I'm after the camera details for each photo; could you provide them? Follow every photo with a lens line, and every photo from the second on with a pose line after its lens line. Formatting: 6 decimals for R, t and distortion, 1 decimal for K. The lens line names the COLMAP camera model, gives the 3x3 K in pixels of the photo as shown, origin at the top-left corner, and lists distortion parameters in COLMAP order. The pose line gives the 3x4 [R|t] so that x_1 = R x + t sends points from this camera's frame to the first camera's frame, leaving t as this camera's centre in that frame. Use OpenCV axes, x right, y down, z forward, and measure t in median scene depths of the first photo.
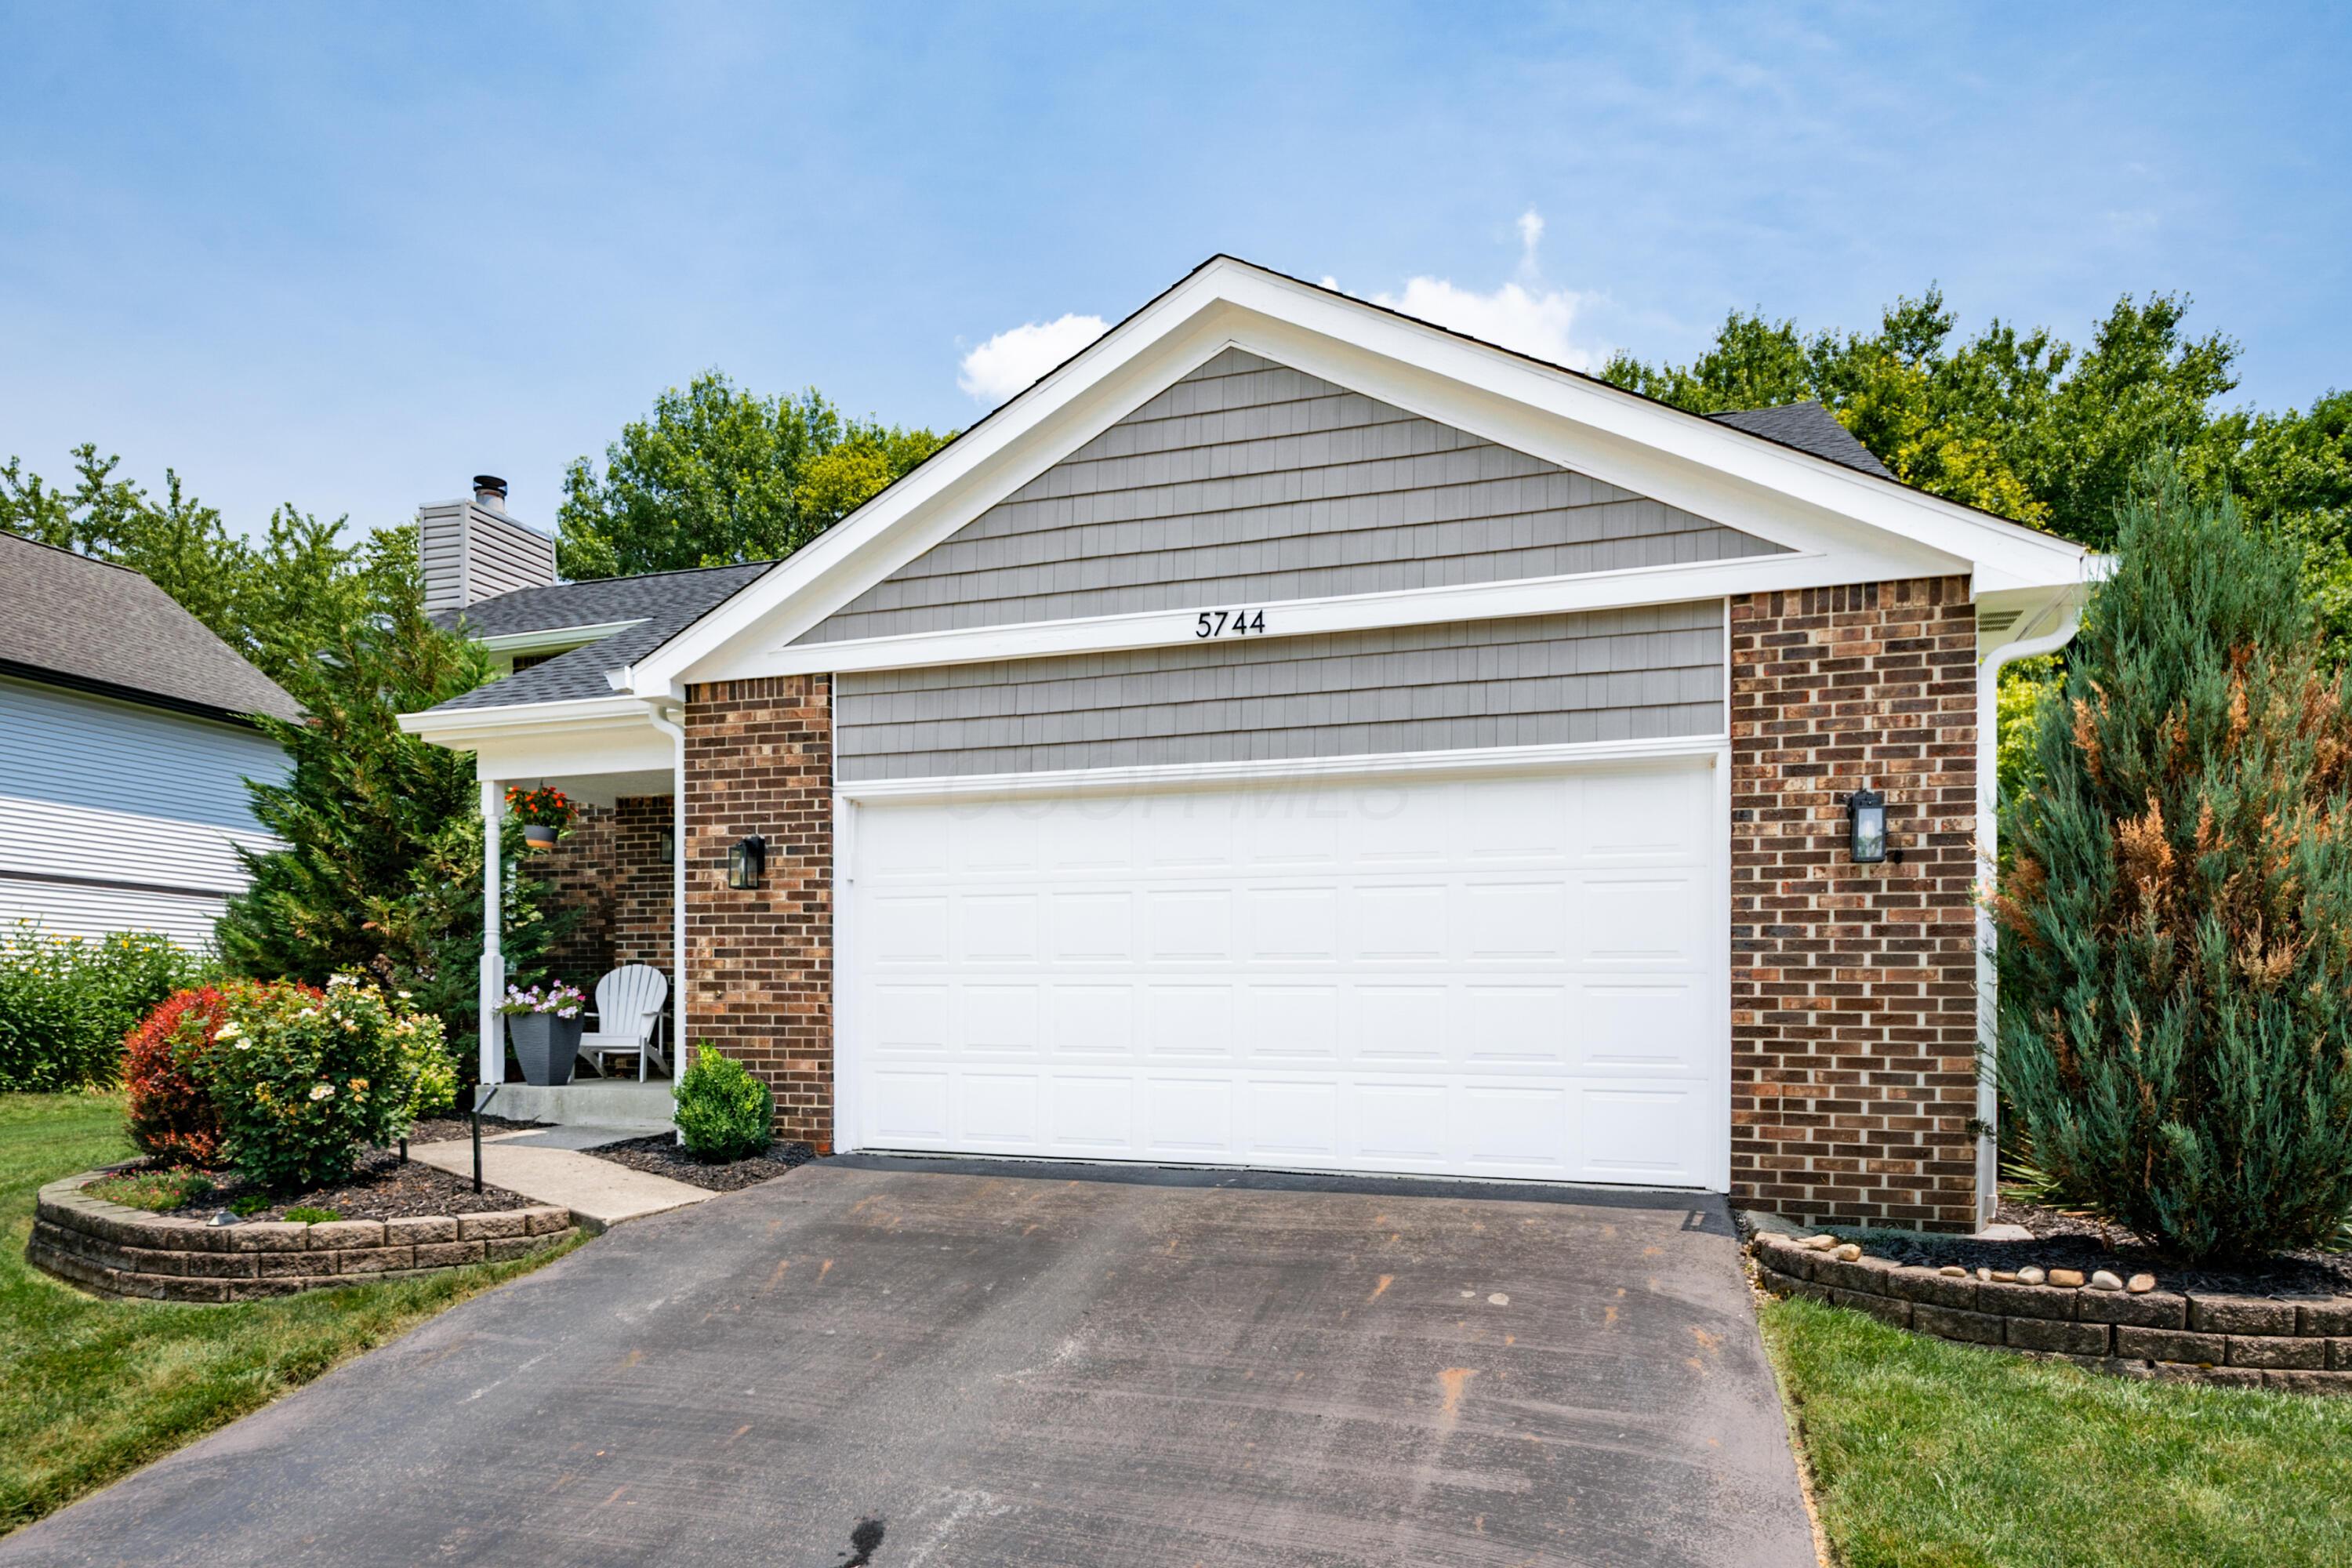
lens RADIAL K [[1402.6, 0, 1175.3], [0, 1402.6, 892.7], [0, 0, 1]] dist [0.019628, -0.022265]
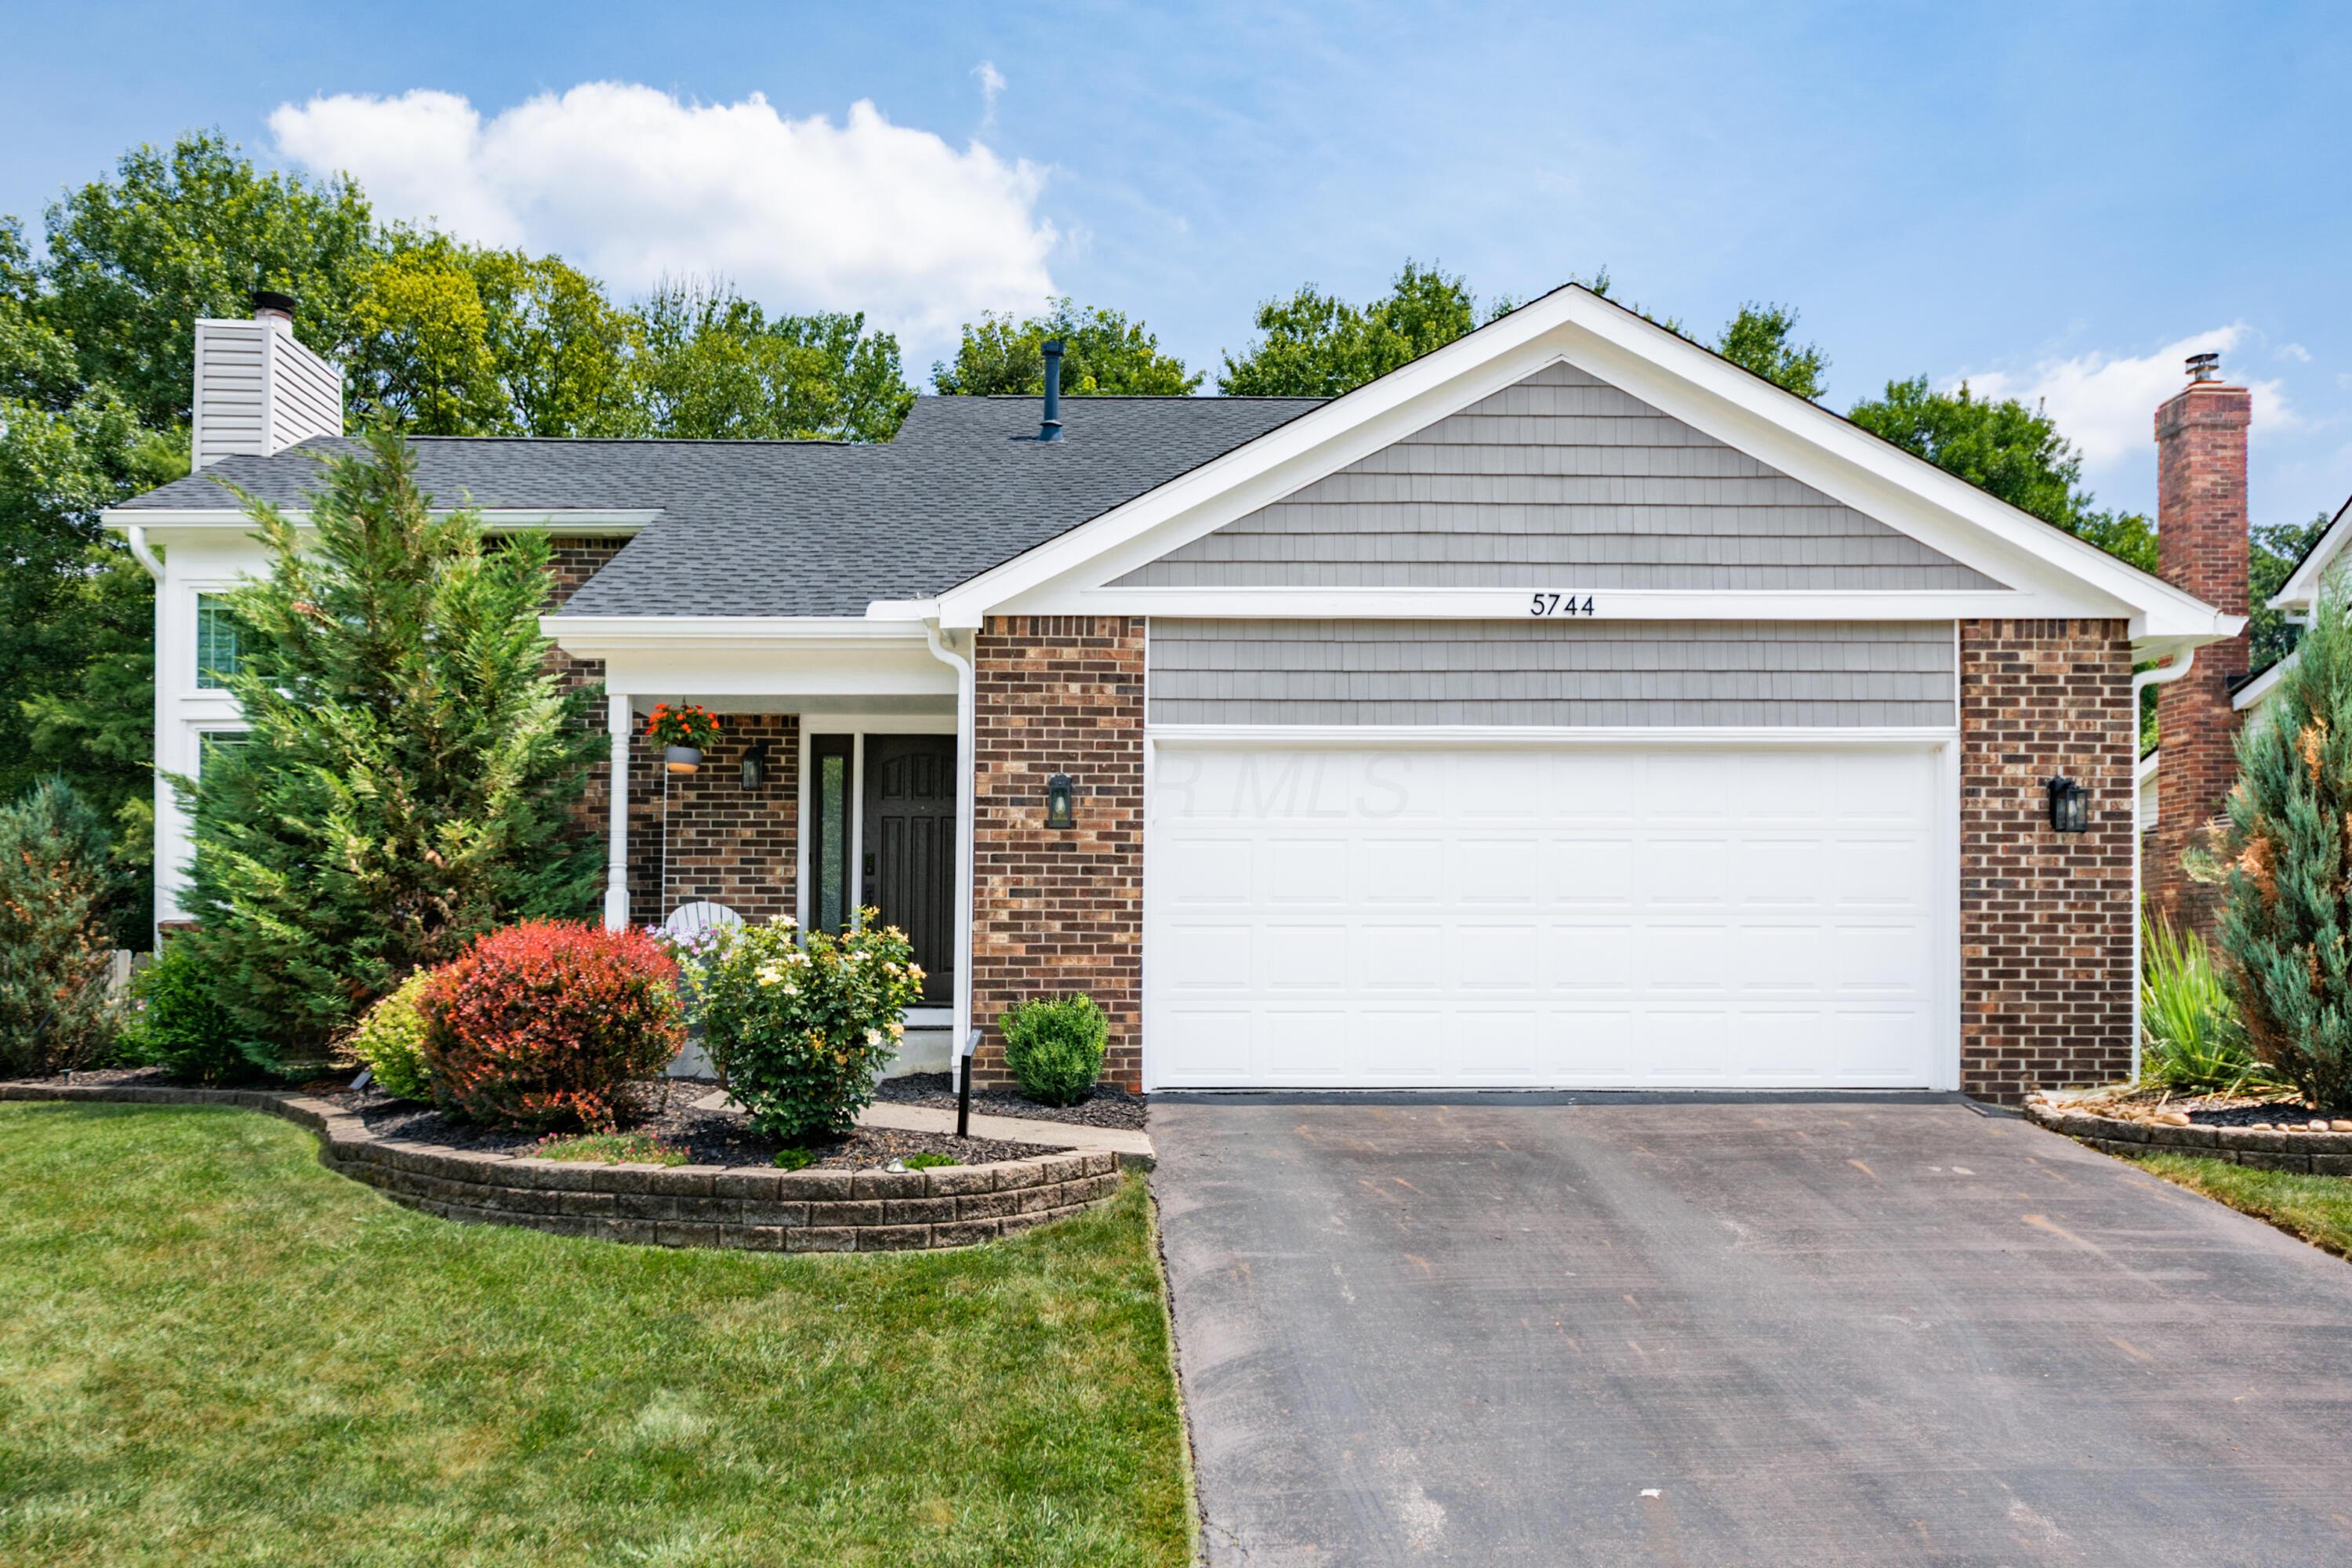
lens RADIAL K [[1601.9, 0, 1176.0], [0, 1601.9, 784.0], [0, 0, 1]] dist [0.012951, -0.003281]
pose [[0.935414, 0.029558, 0.352318, -0.702000], [-0.022856, 0.999470, -0.023168, -0.010778], [-0.352816, 0.013619, 0.935594, -0.095305]]
